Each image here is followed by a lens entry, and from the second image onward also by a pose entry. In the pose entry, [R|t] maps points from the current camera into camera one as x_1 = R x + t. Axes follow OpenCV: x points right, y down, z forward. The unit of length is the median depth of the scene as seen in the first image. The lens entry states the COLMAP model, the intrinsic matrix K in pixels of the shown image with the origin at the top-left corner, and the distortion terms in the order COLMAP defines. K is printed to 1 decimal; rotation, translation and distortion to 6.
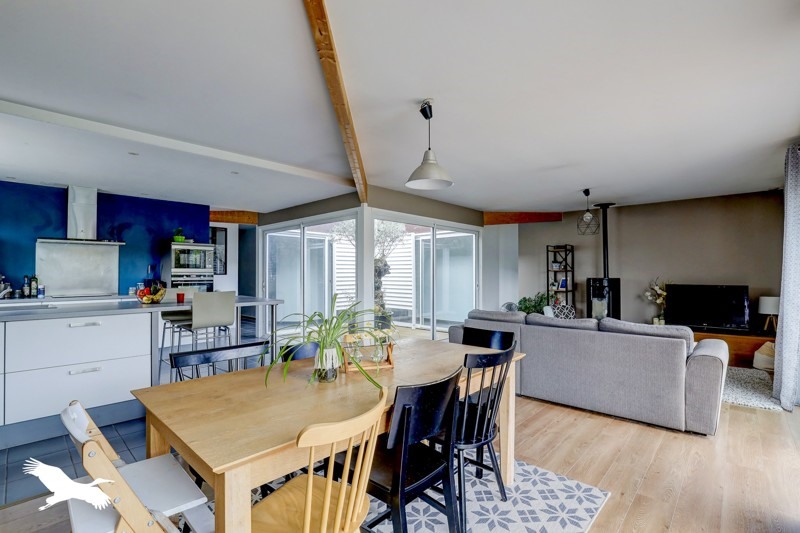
lens RADIAL K [[378.9, 0, 400.0], [0, 378.9, 266.5], [0, 0, 1]] dist [-0.000603, -0.000152]
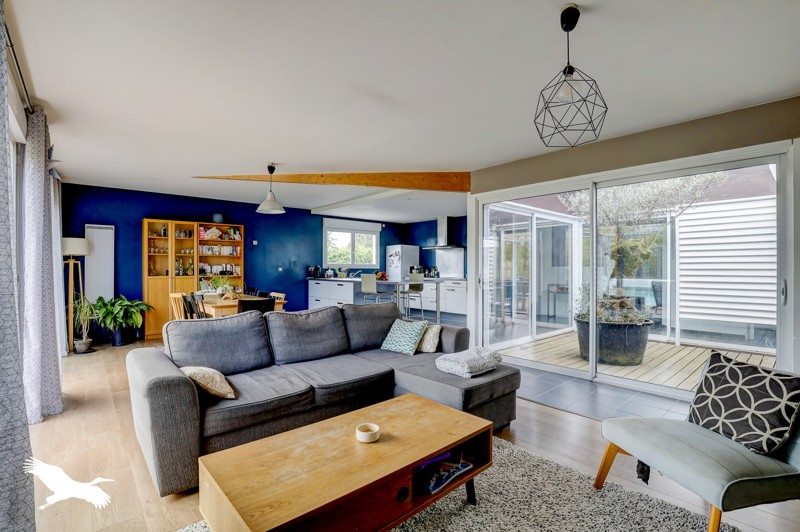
lens RADIAL K [[362.2, 0, 400.0], [0, 362.2, 266.0], [0, 0, 1]] dist [-0.033071, 0.000165]
pose [[-0.093465, -0.004458, -0.995613, 0.854195], [0.014322, 0.999880, -0.005821, 0.027932], [0.995520, -0.014803, -0.093390, 0.902881]]
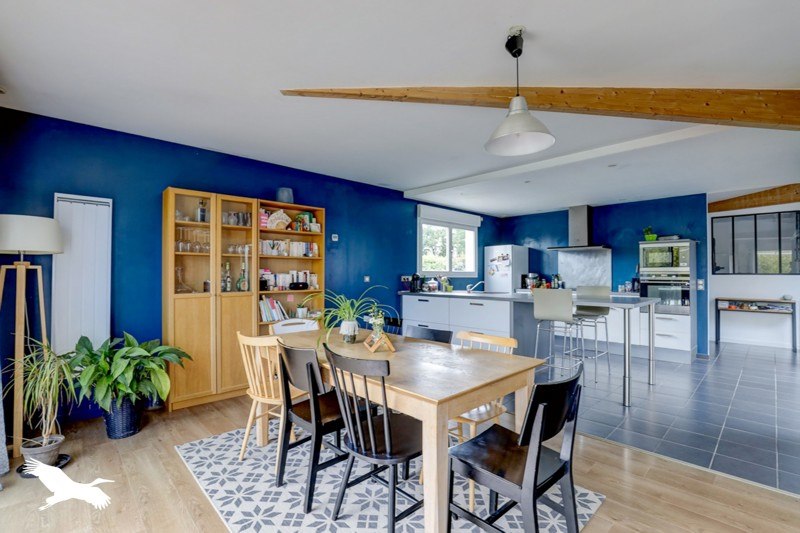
lens RADIAL K [[362.2, 0, 400.0], [0, 362.2, 266.5], [0, 0, 1]] dist [-0.033071, 0.000165]
pose [[-0.062843, -0.021493, -0.997792, 0.404809], [0.014178, 0.999648, -0.022426, 0.015070], [0.997923, -0.015556, -0.062516, 0.440410]]
